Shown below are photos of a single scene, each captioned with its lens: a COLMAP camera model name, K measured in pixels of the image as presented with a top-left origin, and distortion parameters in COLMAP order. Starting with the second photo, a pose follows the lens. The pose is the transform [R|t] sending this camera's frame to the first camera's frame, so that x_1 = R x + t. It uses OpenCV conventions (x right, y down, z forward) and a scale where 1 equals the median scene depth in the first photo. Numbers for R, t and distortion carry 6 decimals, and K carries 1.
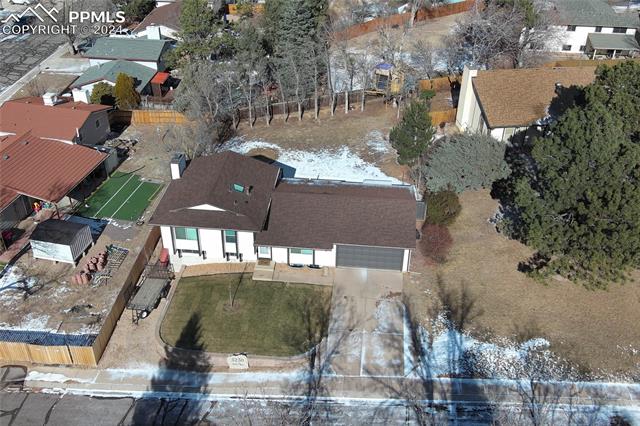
lens RADIAL K [[631.4, 0, 320.0], [0, 631.4, 213.0], [0, 0, 1]] dist [0.018057, -0.017691]
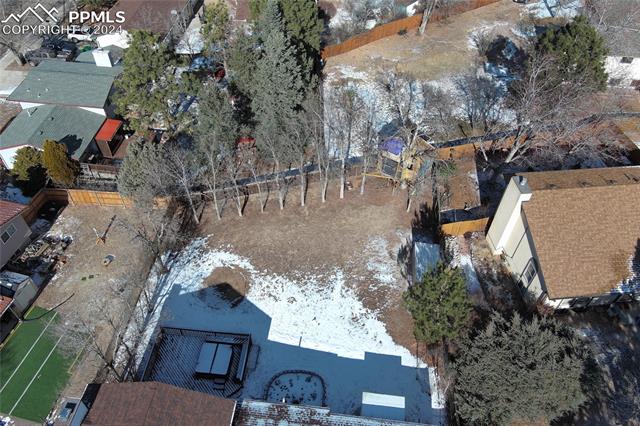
lens RADIAL K [[494.1, 0, 320.0], [0, 494.1, 213.0], [0, 0, 1]] dist [0.009770, 0.002691]
pose [[0.999902, 0.013858, 0.001862, 0.016395], [-0.013919, 0.973727, 0.227294, -0.321311], [0.001337, -0.227298, 0.973824, 0.463223]]
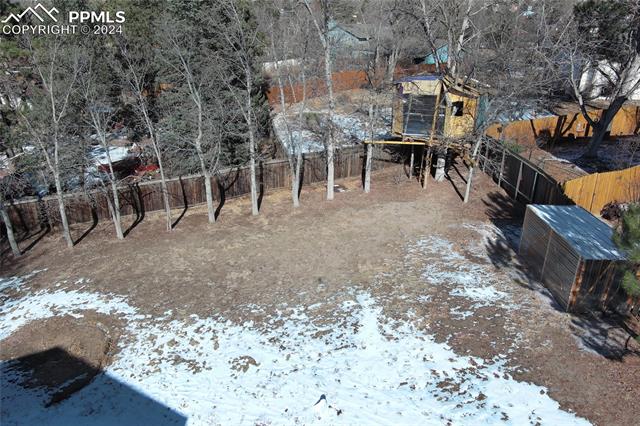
lens RADIAL K [[494.1, 0, 320.0], [0, 494.1, 213.0], [0, 0, 1]] dist [0.009770, 0.002691]
pose [[0.989926, -0.046440, 0.133752, -0.008272], [0.072132, 0.978308, -0.194190, -0.102815], [-0.121833, 0.201882, 0.971803, 0.807548]]
